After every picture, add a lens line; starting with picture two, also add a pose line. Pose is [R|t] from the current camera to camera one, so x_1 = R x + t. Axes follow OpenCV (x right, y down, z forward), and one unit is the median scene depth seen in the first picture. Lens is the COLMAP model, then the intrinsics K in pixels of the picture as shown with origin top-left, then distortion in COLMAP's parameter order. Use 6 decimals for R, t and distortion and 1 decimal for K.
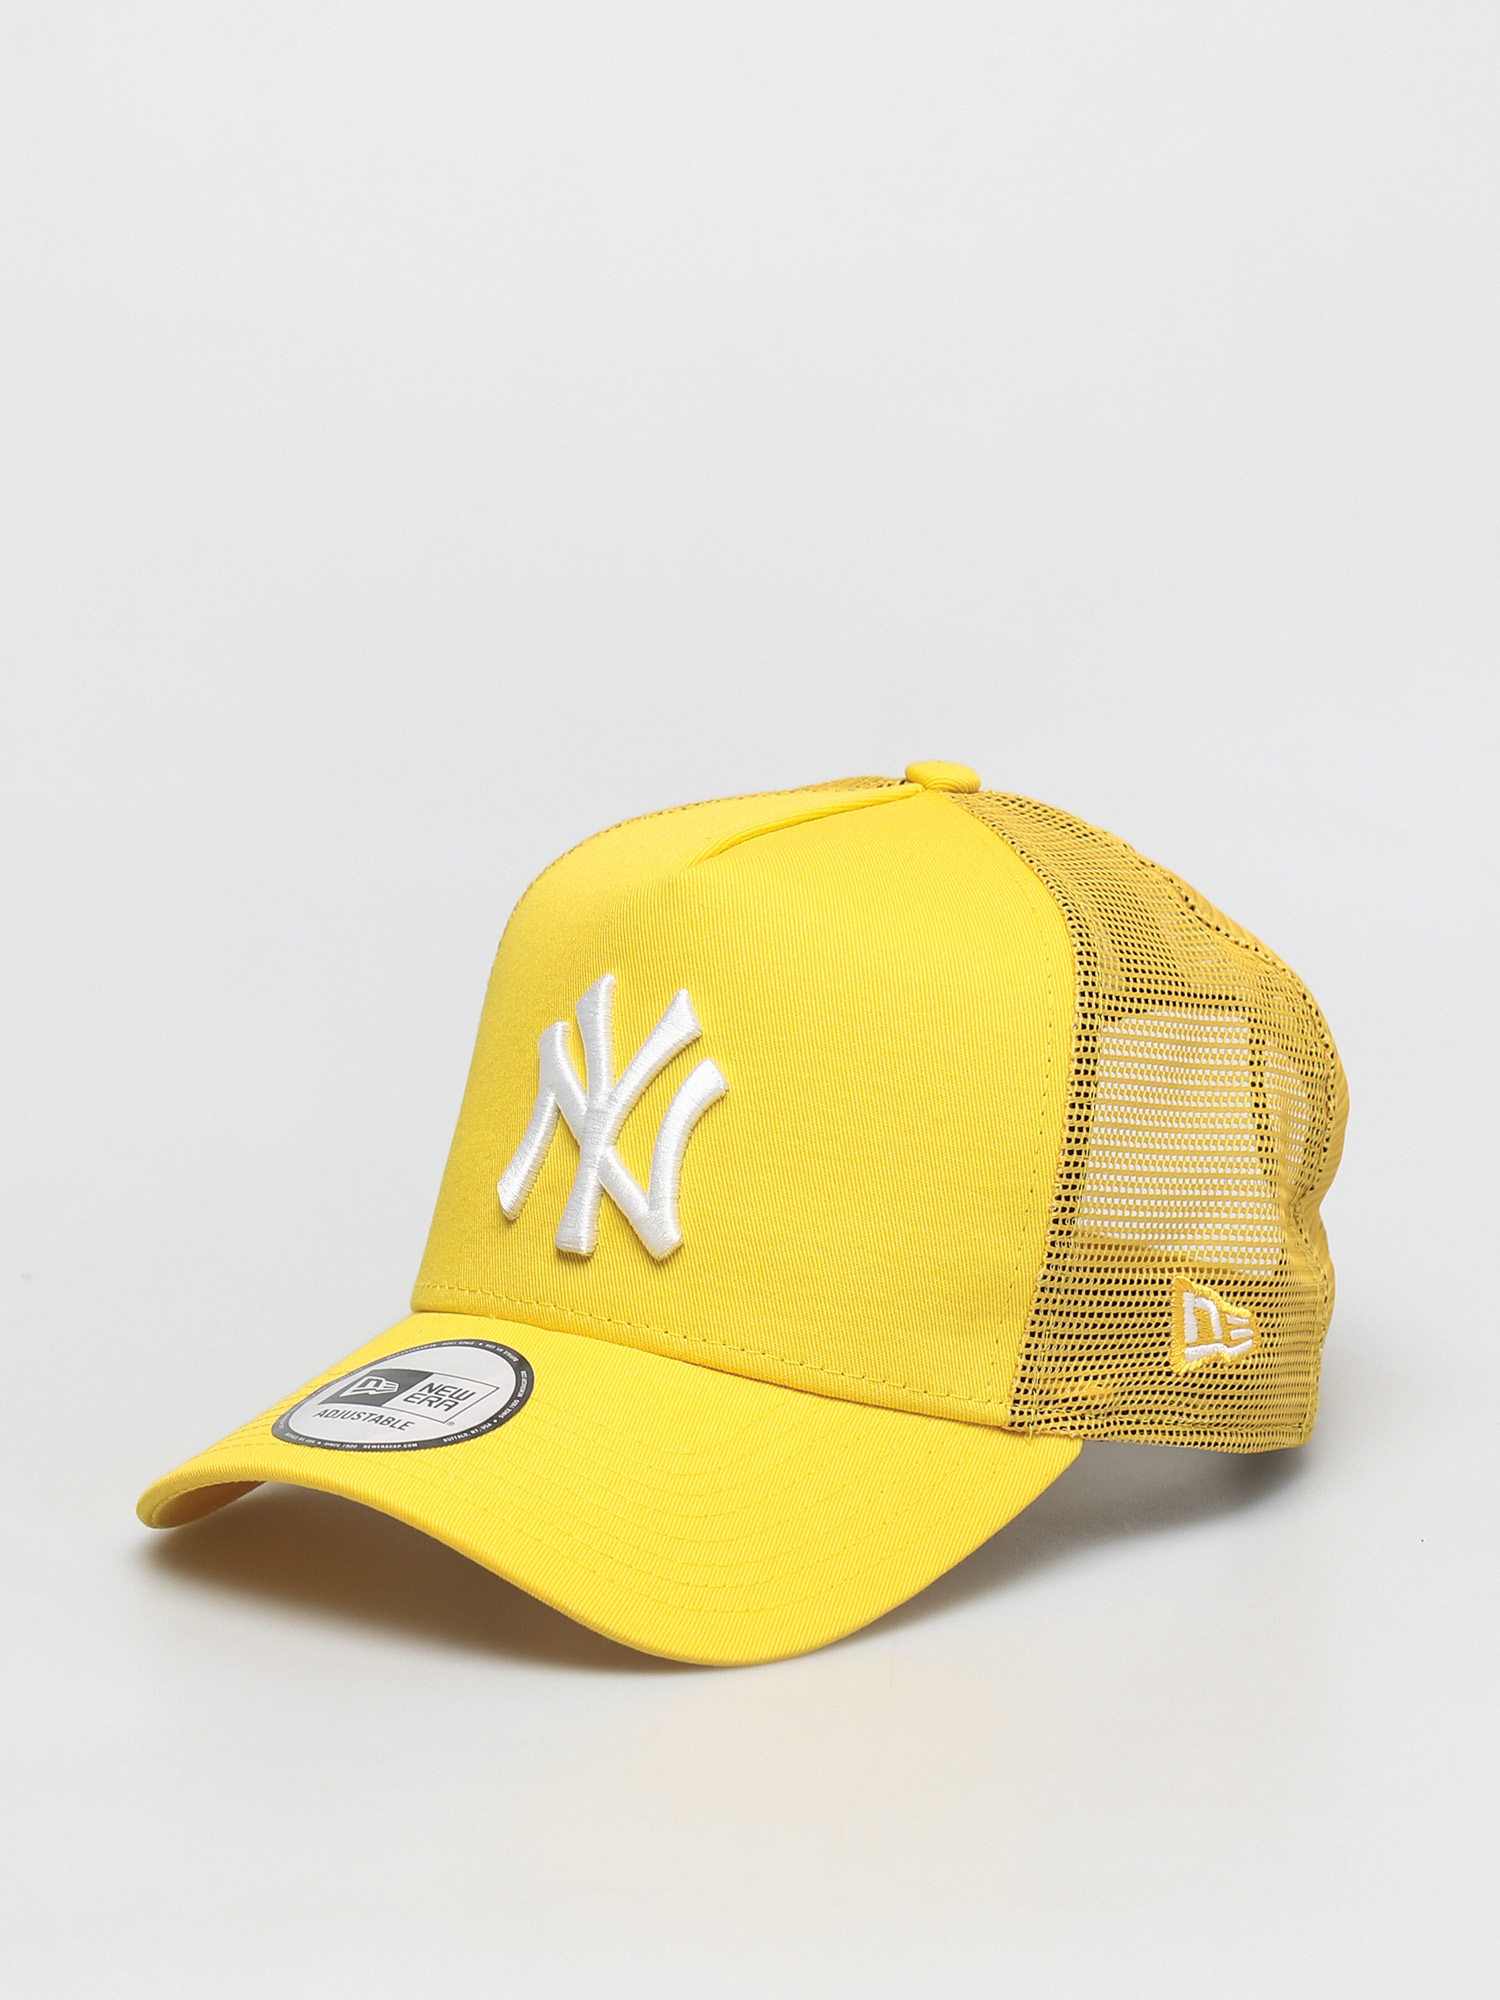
lens RADIAL K [[5666.1, 0, 745.4], [0, 5666.1, 1000.0], [0, 0, 1]] dist [0.001448, 0.000000]
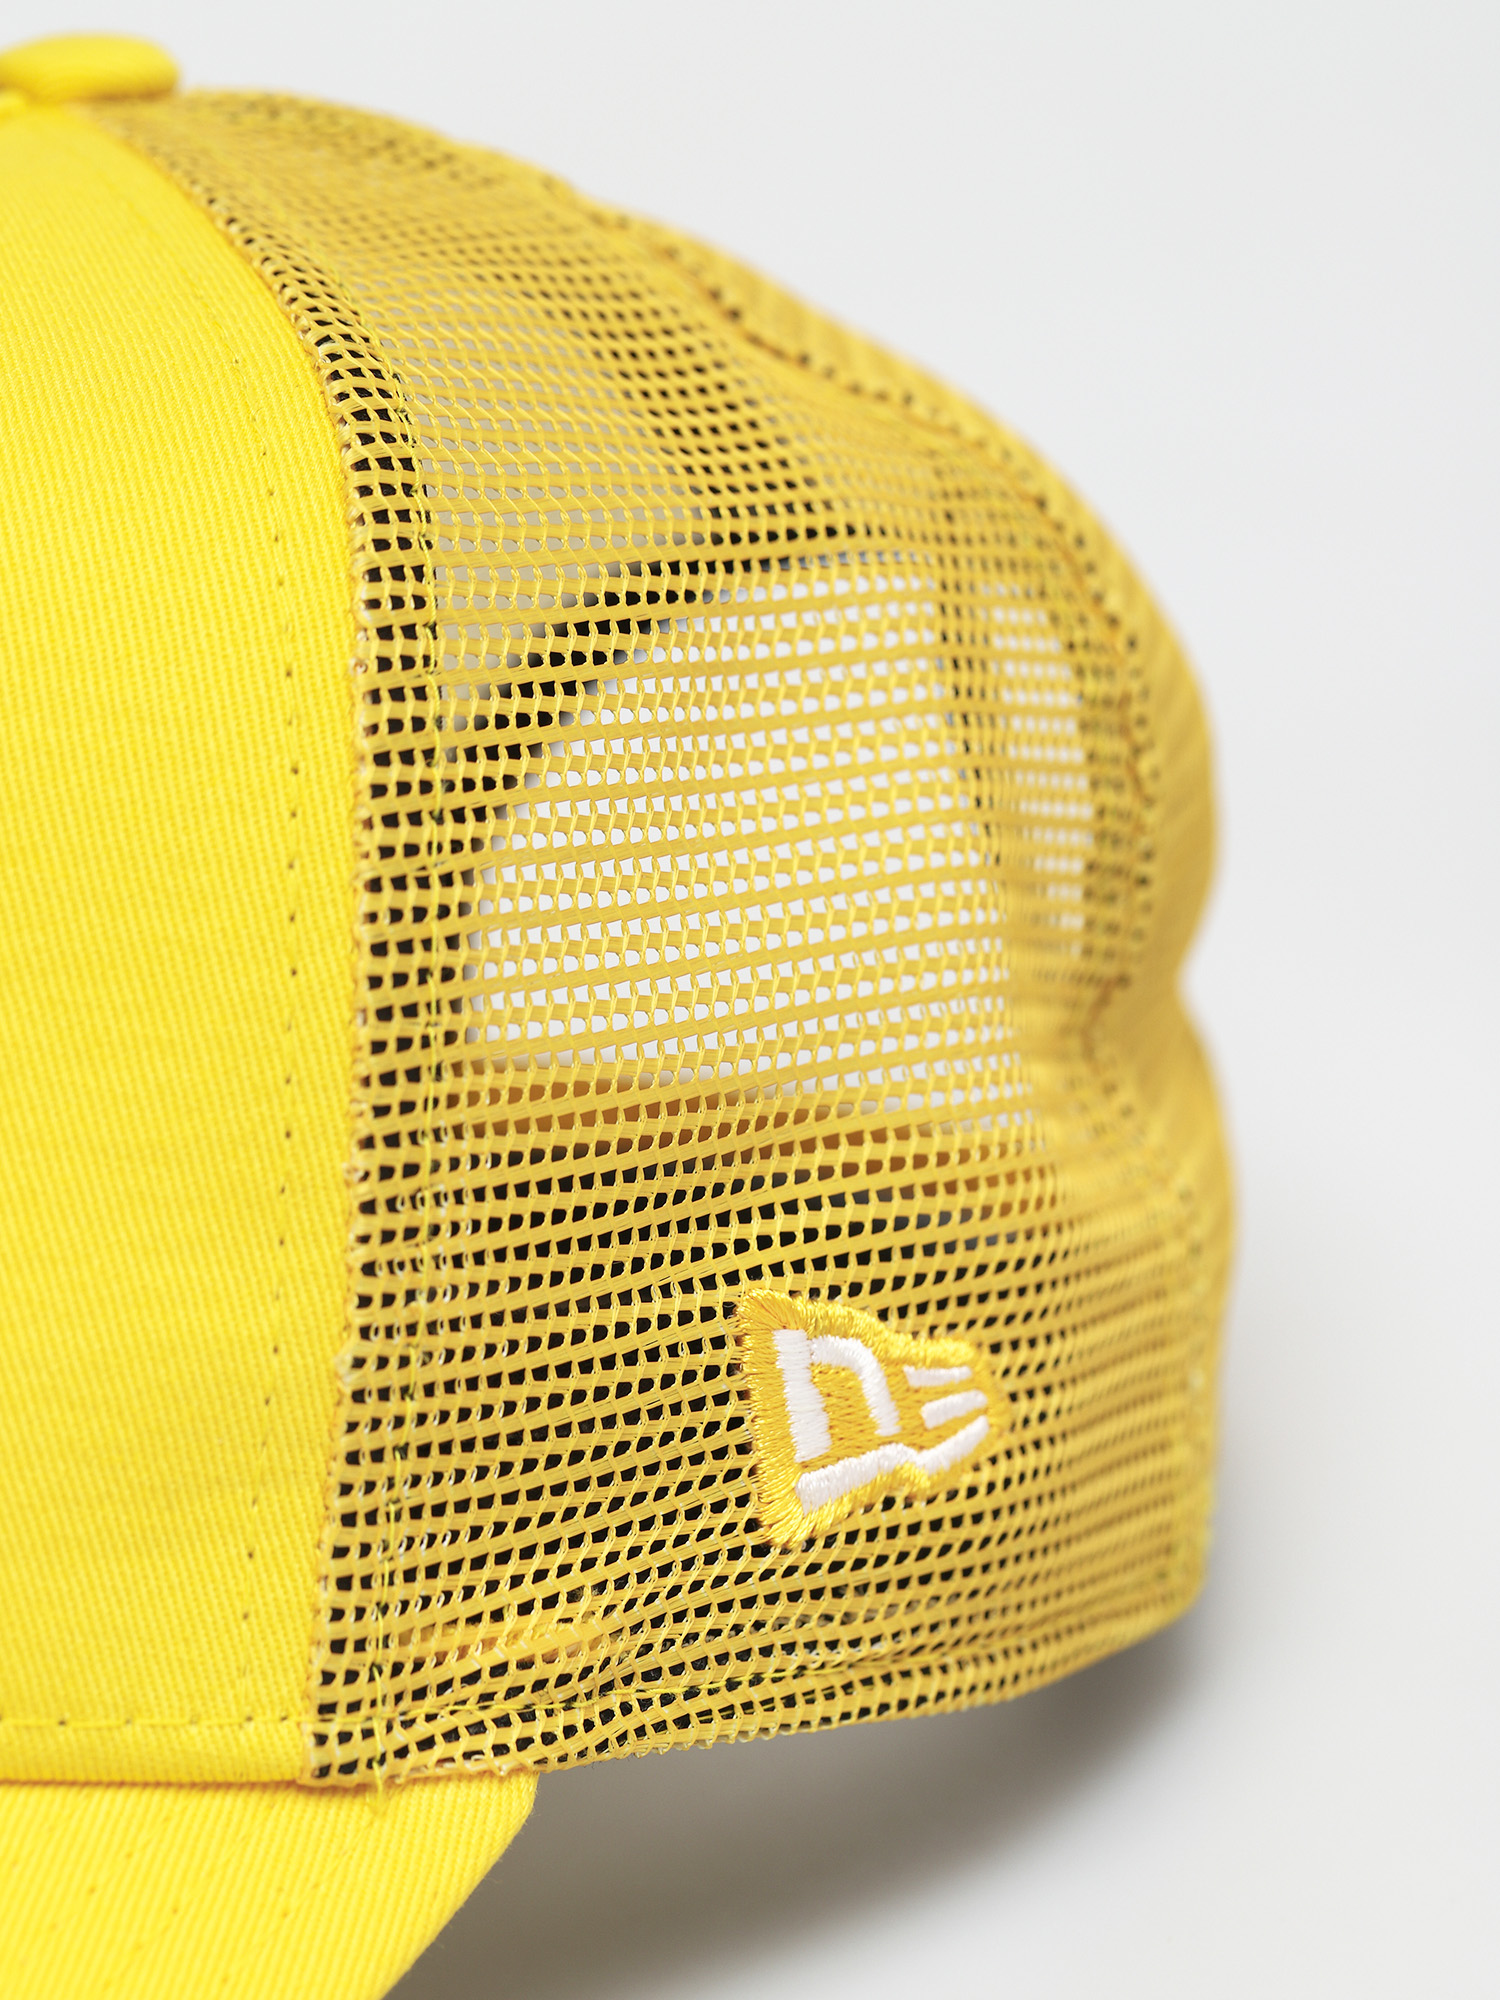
lens RADIAL K [[5666.1, 0, 755.3], [0, 5666.1, 1002.1], [0, 0, 1]] dist [0.001448, 0.000000]
pose [[0.991428, -0.125017, -0.037967, 0.093383], [0.127462, 0.989312, 0.070814, 0.003405], [0.028709, -0.075046, 0.996767, 0.630462]]
